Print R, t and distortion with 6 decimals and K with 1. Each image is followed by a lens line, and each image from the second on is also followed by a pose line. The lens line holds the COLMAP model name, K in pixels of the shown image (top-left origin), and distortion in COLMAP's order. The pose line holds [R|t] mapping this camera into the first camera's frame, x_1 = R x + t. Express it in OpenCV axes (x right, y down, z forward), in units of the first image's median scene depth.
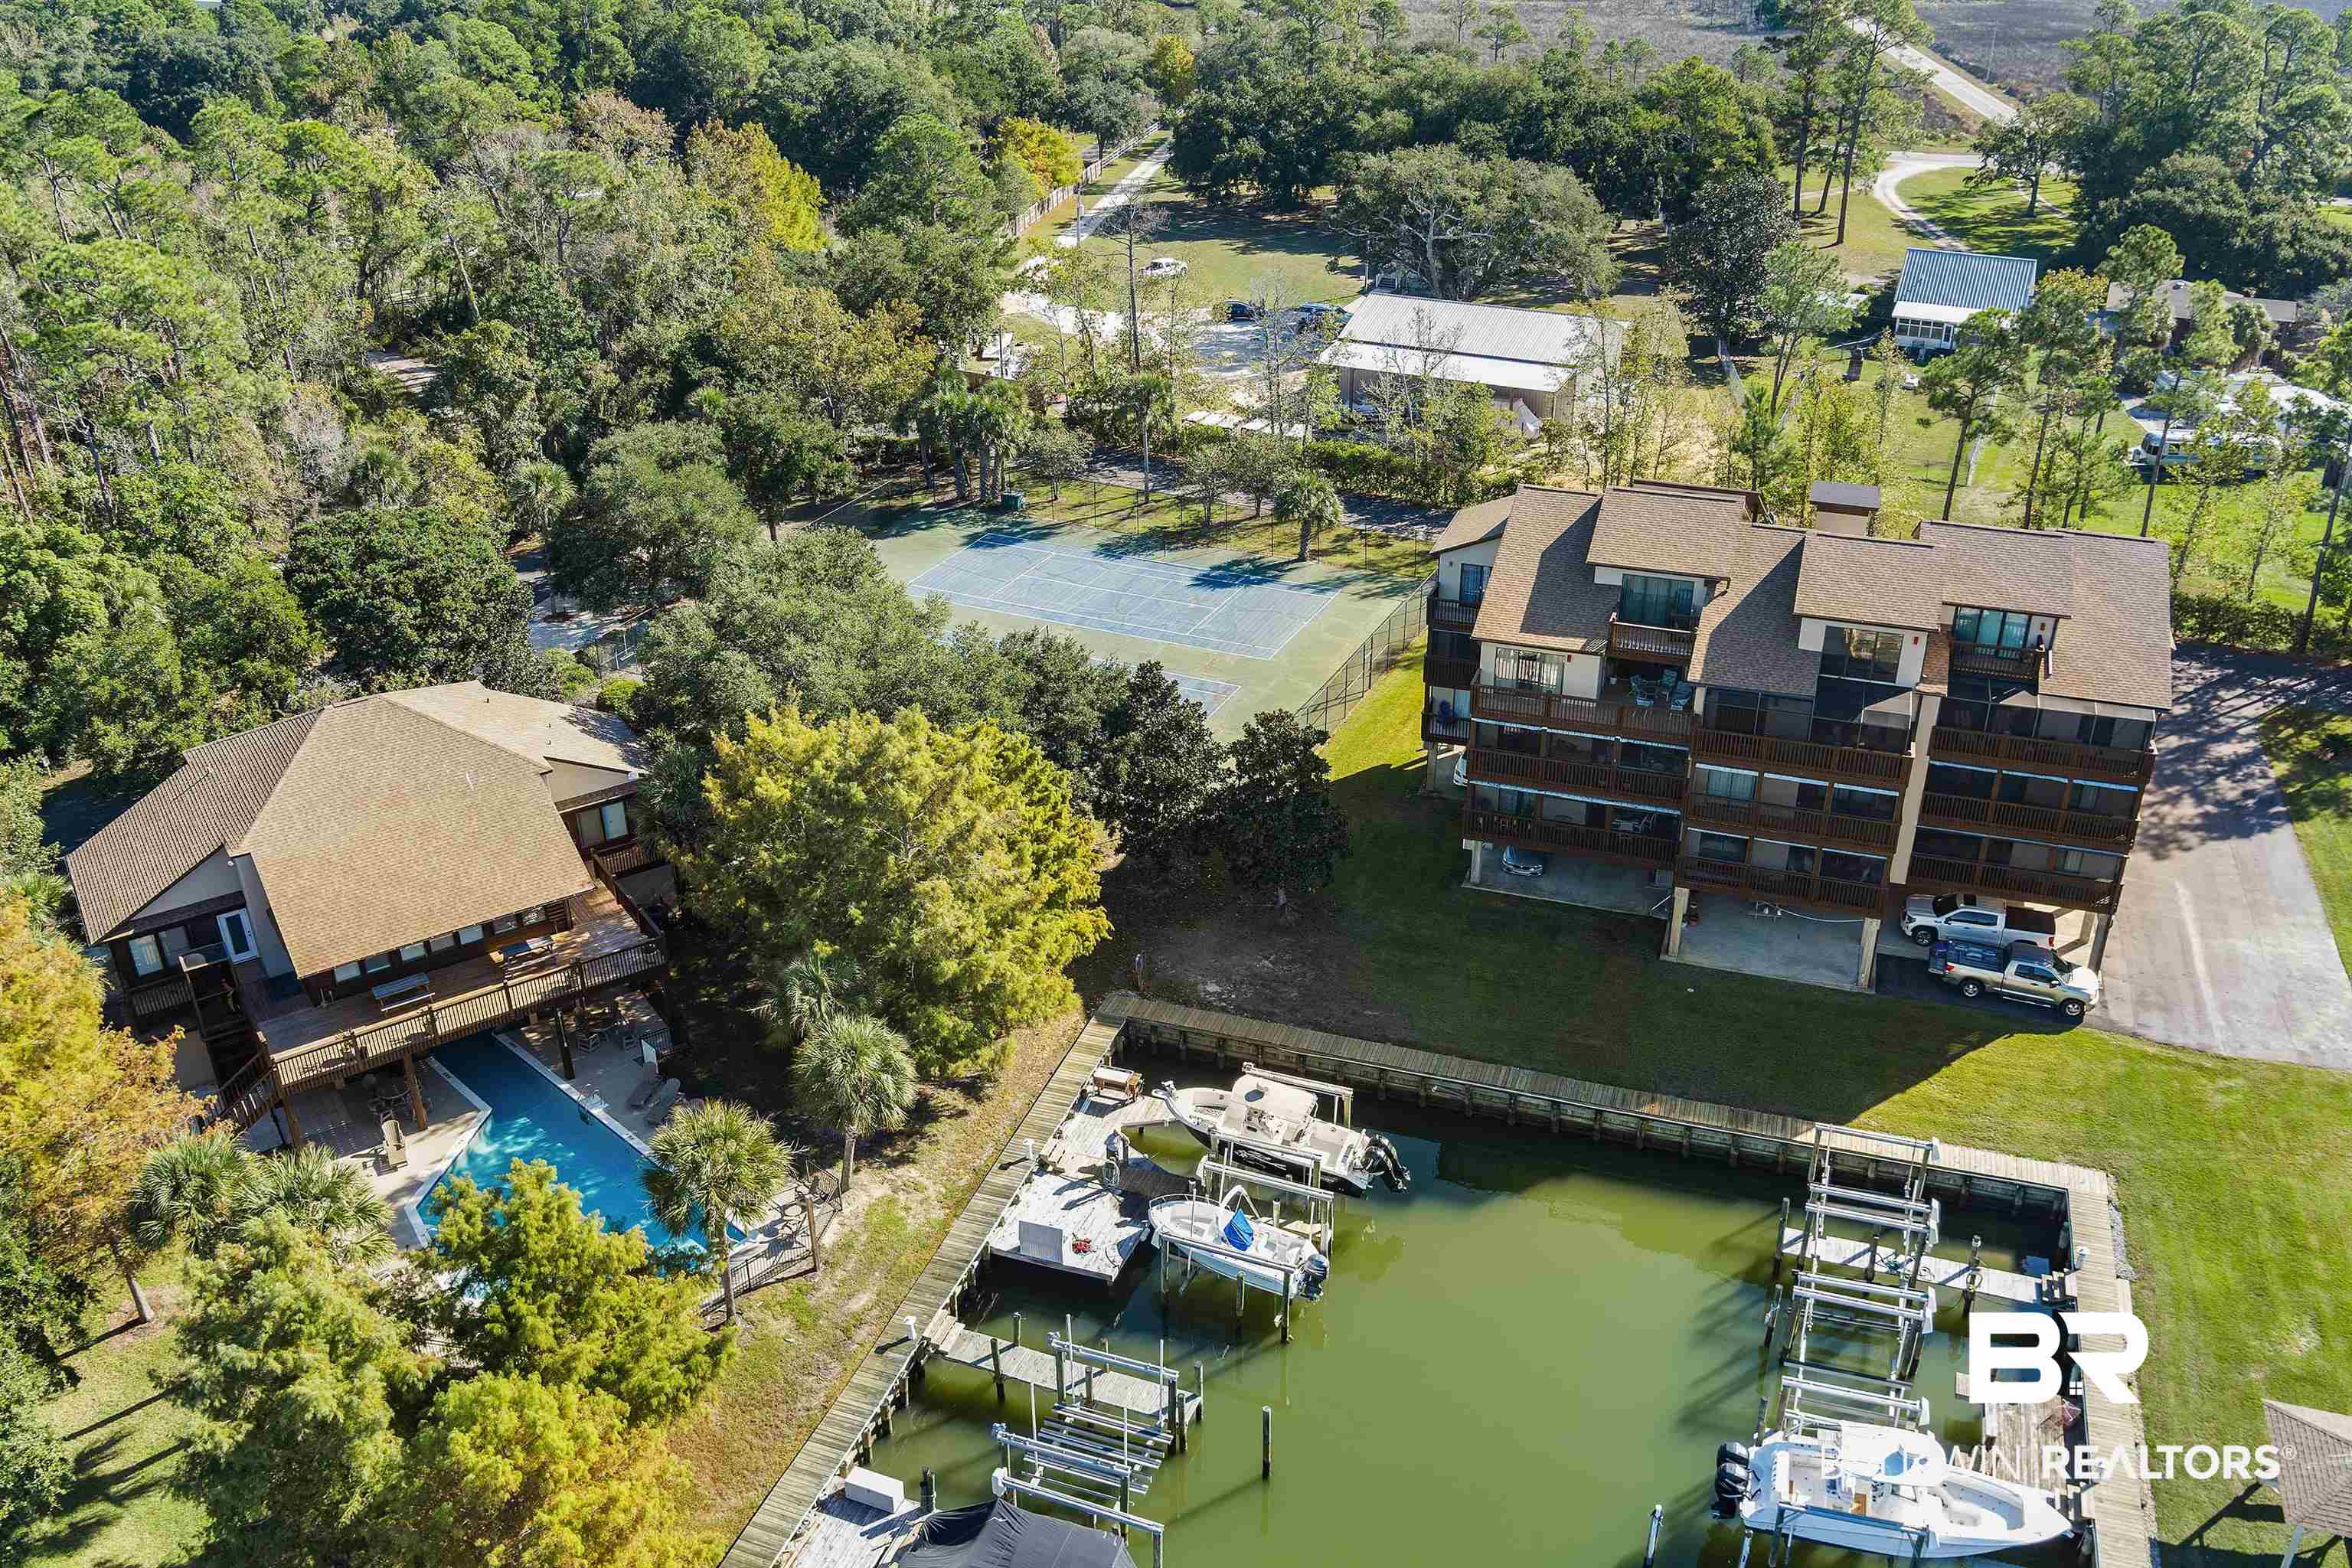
lens RADIAL K [[1914.6, 0, 1154.7], [0, 1914.6, 761.6], [0, 0, 1]] dist [-0.075116, 0.021347]
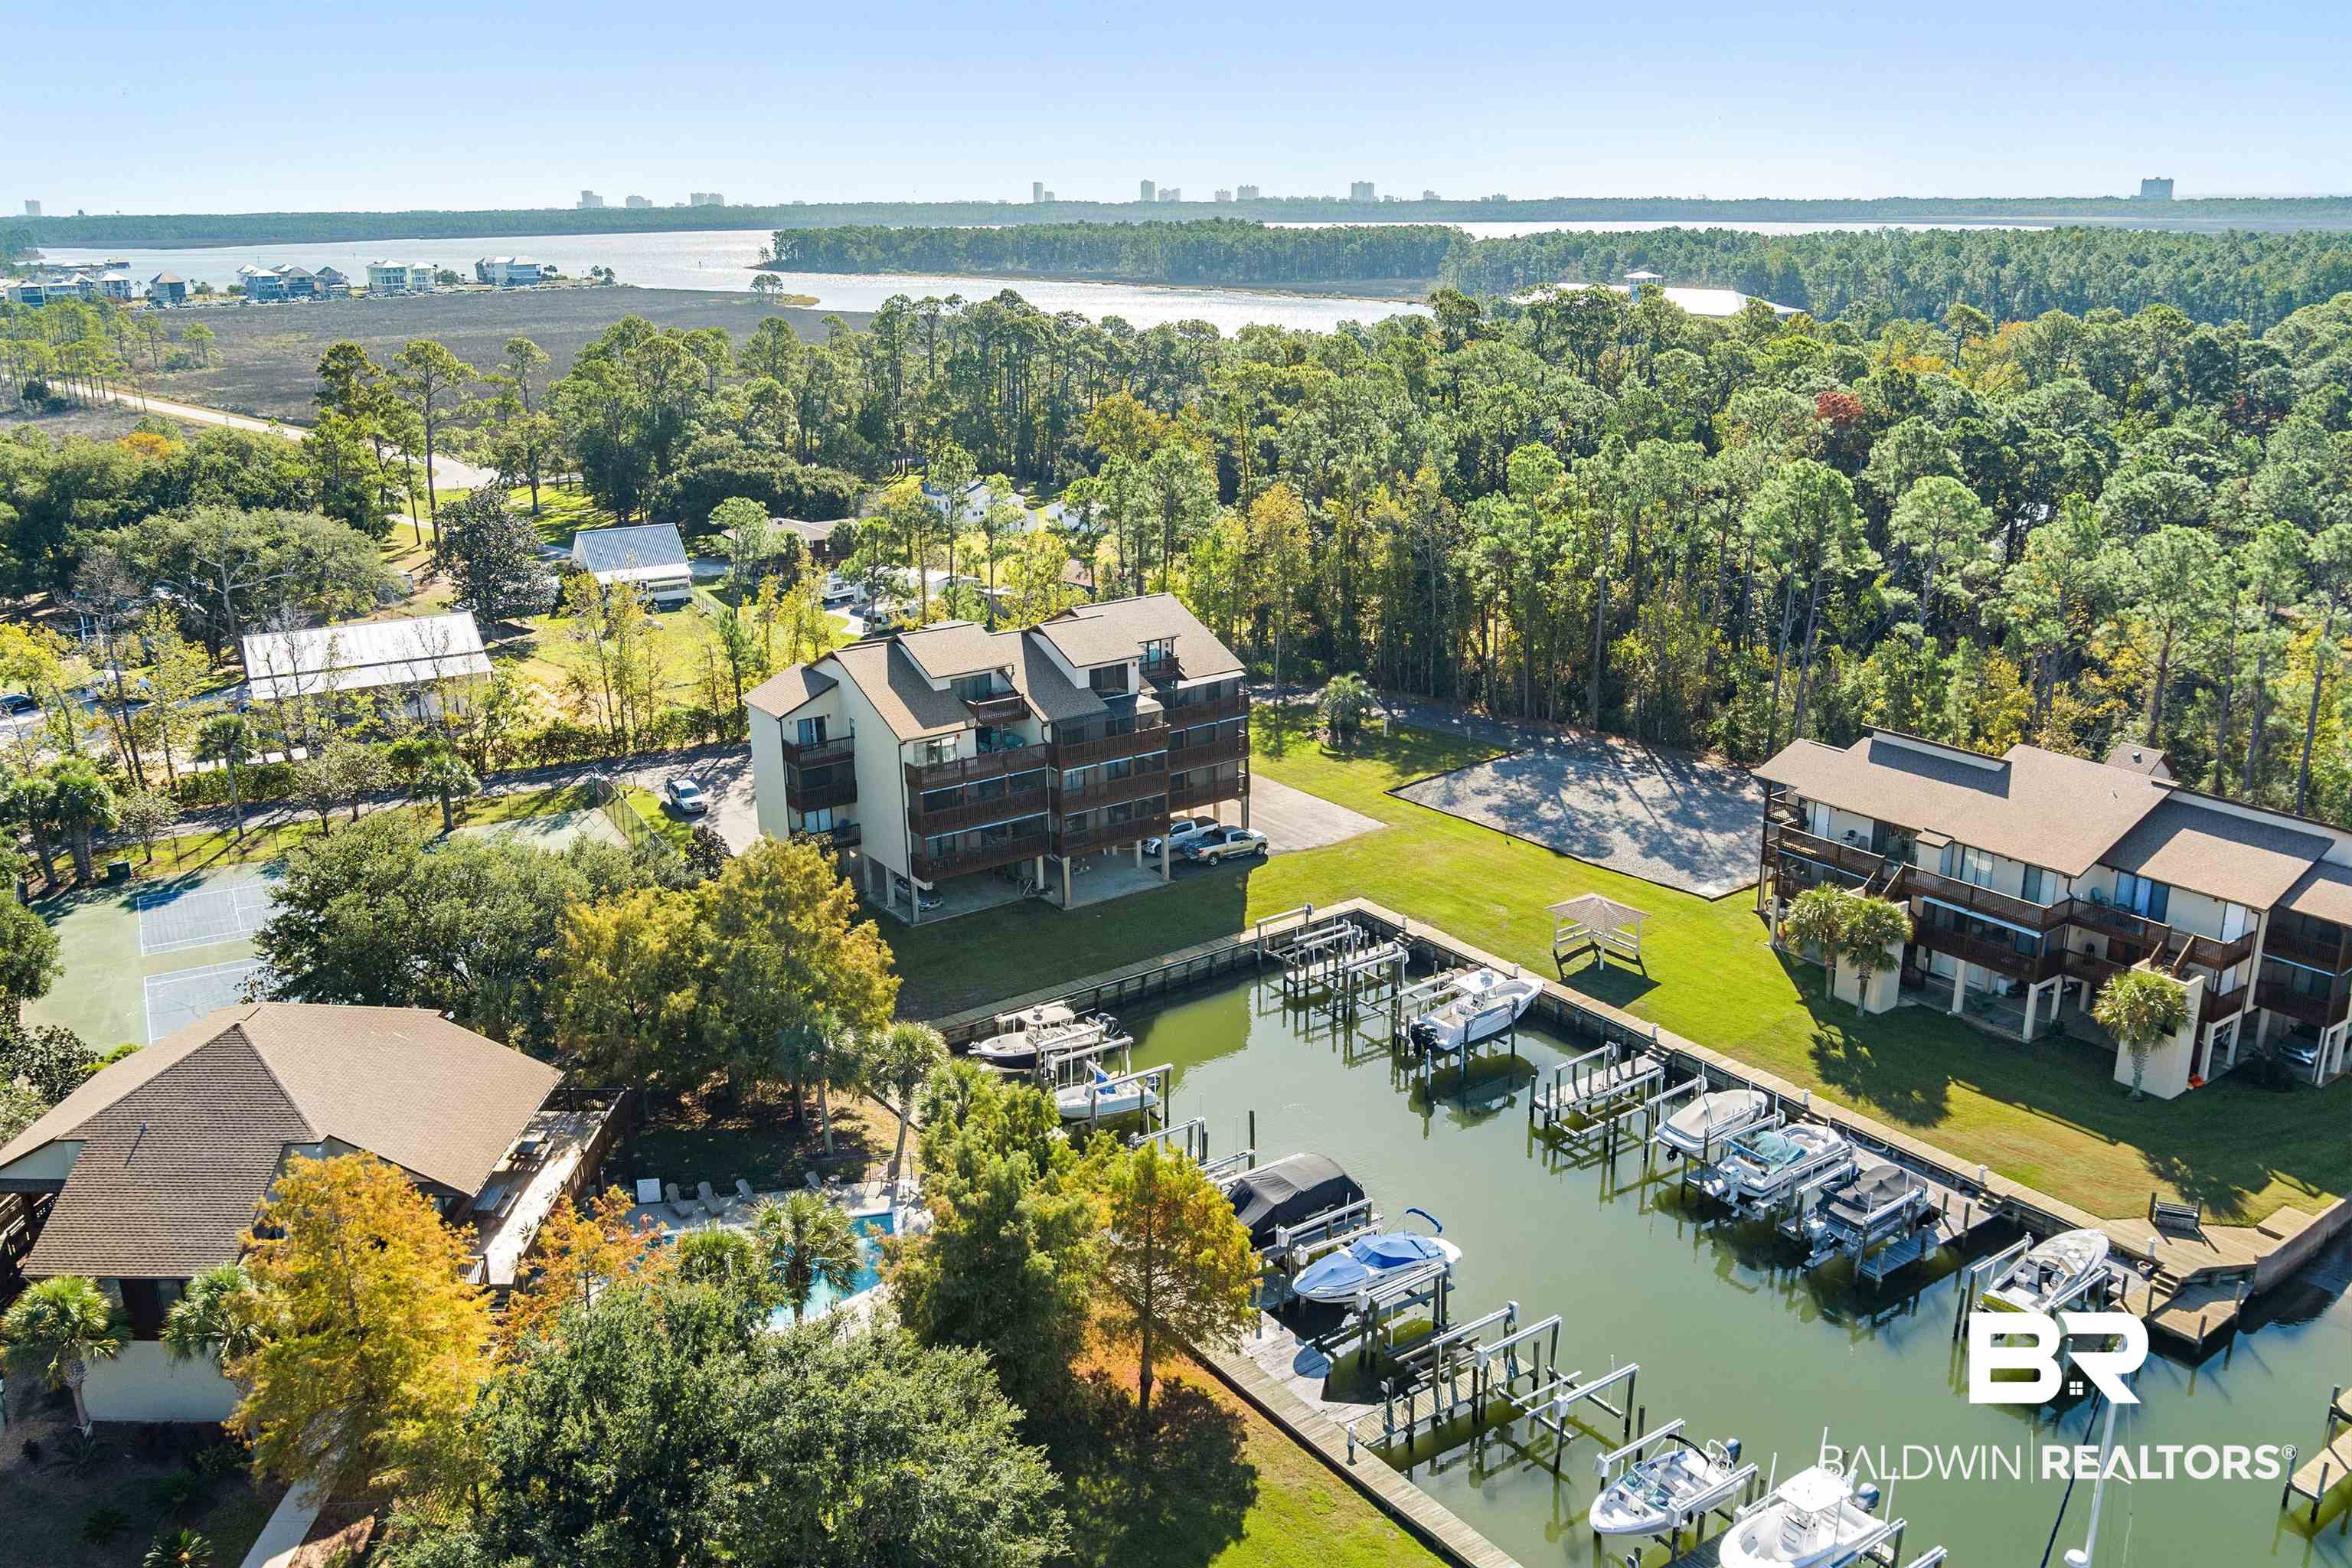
lens RADIAL K [[1914.6, 0, 1184.8], [0, 1914.6, 769.5], [0, 0, 1]] dist [-0.075116, 0.021347]
pose [[0.572067, -0.232610, 0.786532, -0.841832], [0.369181, 0.929336, 0.006328, 0.024753], [-0.732424, 0.286752, 0.617518, -0.039976]]
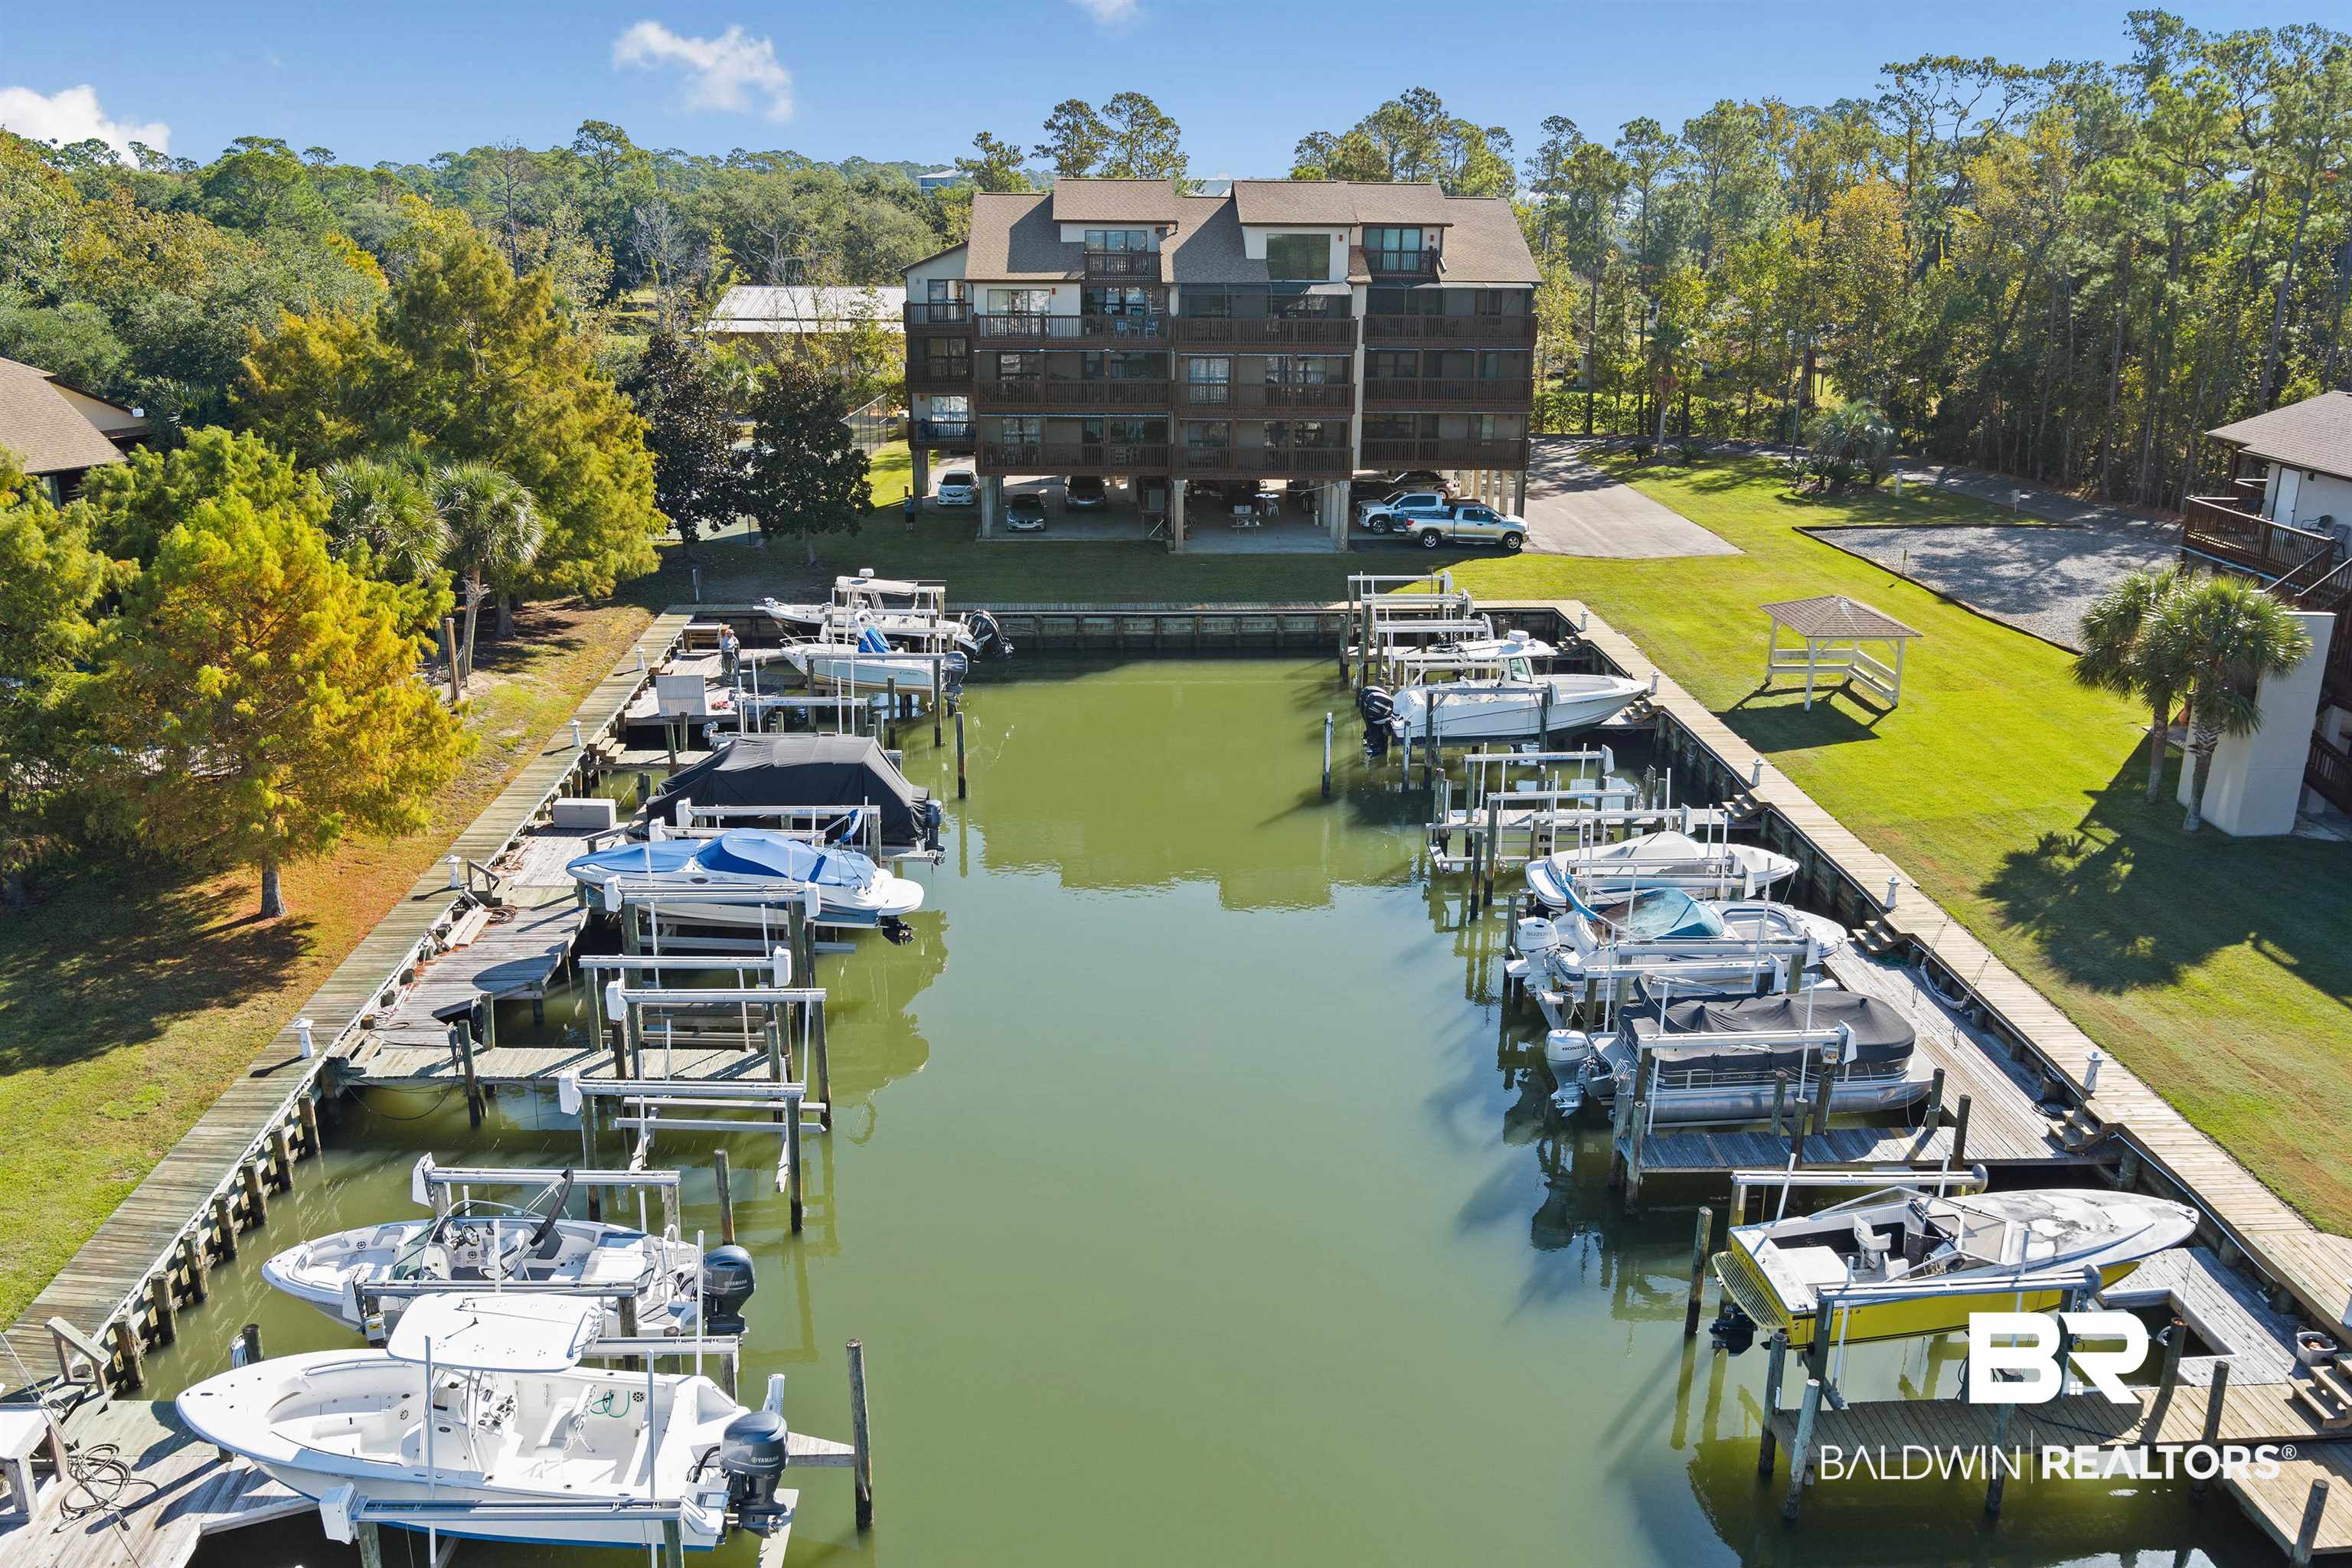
lens RADIAL K [[1914.6, 0, 1151.7], [0, 1914.6, 770.1], [0, 0, 1]] dist [-0.075116, 0.021347]
pose [[0.925690, -0.095123, 0.366128, -0.161341], [0.152668, 0.979487, -0.131517, 0.369188], [-0.346107, 0.177640, 0.921224, 0.001922]]
